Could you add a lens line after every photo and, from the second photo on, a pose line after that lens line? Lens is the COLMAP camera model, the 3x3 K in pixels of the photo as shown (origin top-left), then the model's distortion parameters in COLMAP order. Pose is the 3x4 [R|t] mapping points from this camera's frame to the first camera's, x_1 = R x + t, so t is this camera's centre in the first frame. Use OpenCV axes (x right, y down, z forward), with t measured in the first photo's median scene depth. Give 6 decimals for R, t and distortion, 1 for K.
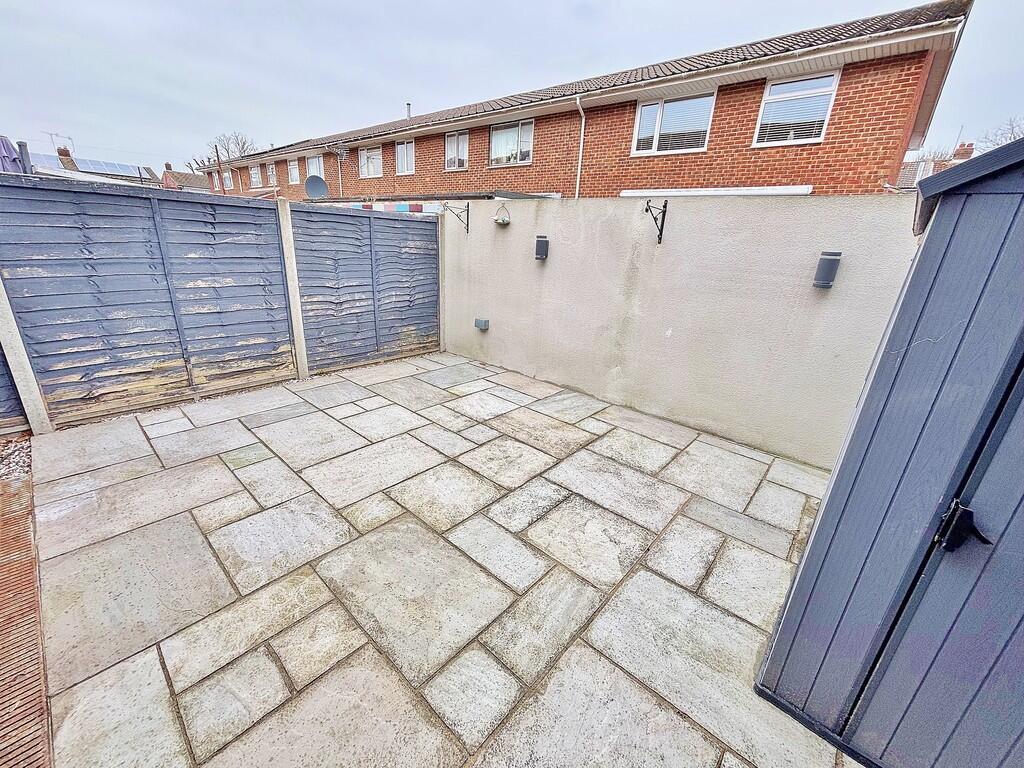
lens RADIAL K [[411.9, 0, 511.9], [0, 411.9, 382.4], [0, 0, 1]] dist [0.000987, -0.000303]
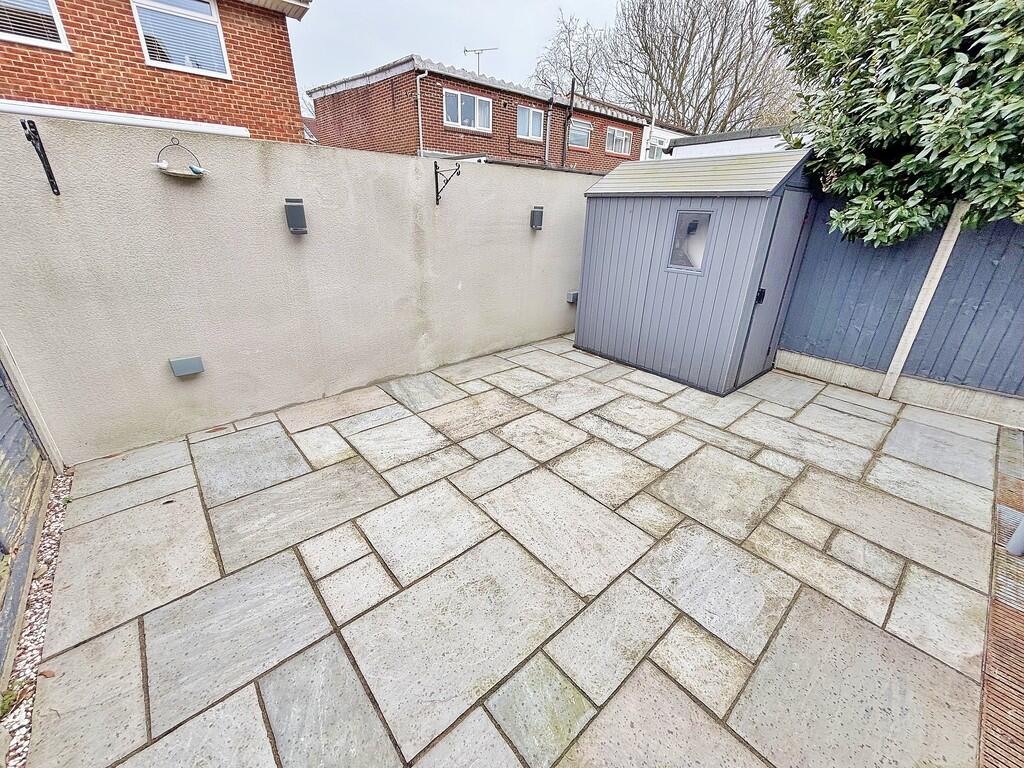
lens RADIAL K [[411.9, 0, 511.9], [0, 411.9, 382.4], [0, 0, 1]] dist [0.000987, -0.000303]
pose [[0.125049, -0.437144, 0.890656, -0.794348], [0.312912, 0.869263, 0.382711, -0.306191], [-0.941514, 0.230839, 0.245488, 0.718347]]
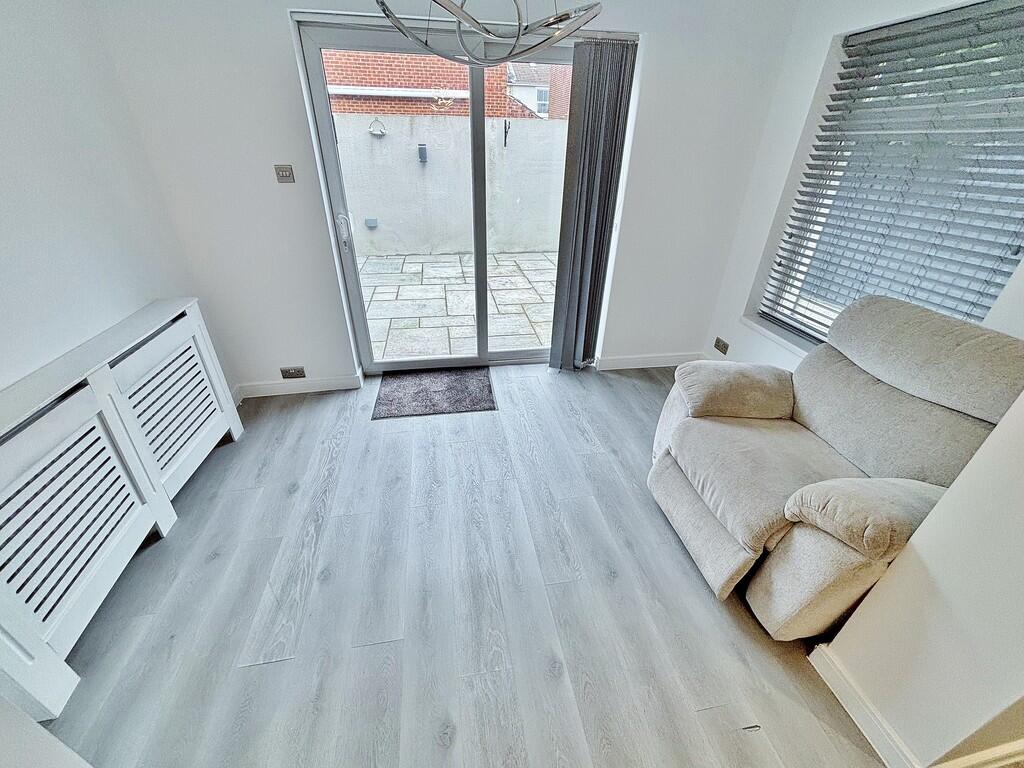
lens RADIAL K [[411.1, 0, 508.5], [0, 411.1, 385.2], [0, 0, 1]] dist [0.000160, -0.000147]
pose [[0.629081, -0.433829, 0.645020, -1.265734], [0.275052, 0.900324, 0.337287, -0.014953], [-0.727052, -0.034766, 0.685702, -0.245680]]
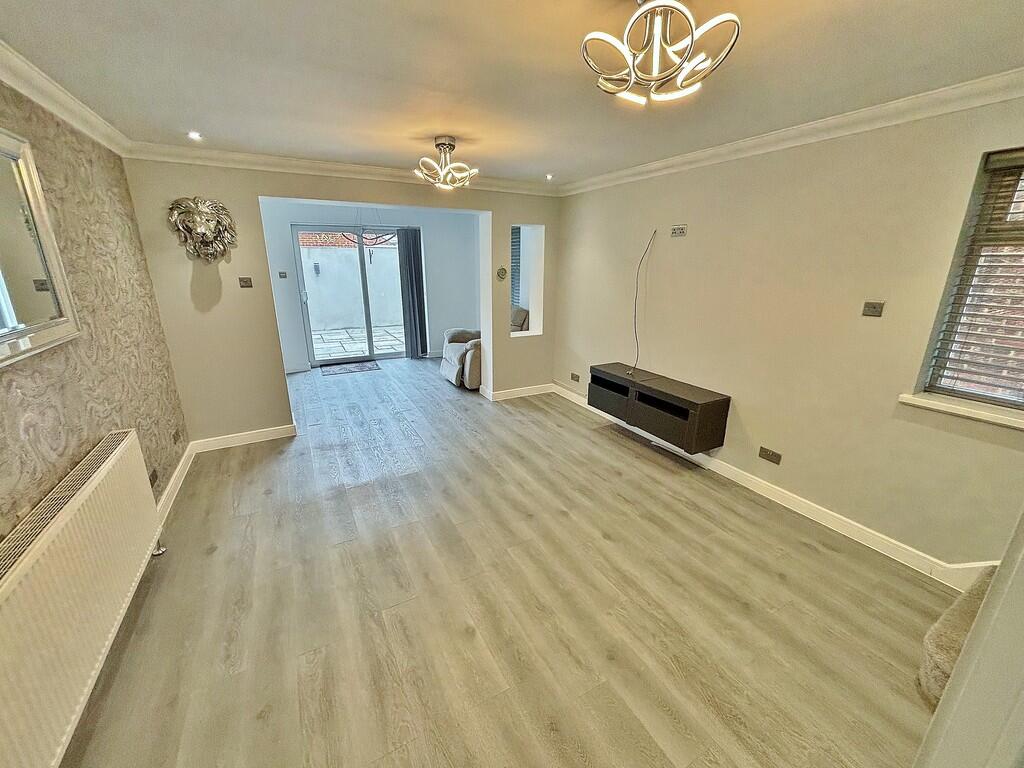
lens RADIAL K [[411.9, 0, 511.9], [0, 411.9, 382.4], [0, 0, 1]] dist [0.000987, -0.000303]
pose [[0.342031, -0.315295, 0.885214, -2.242294], [0.321481, 0.924447, 0.205055, 0.168618], [-0.882986, 0.214445, 0.417551, -0.951978]]
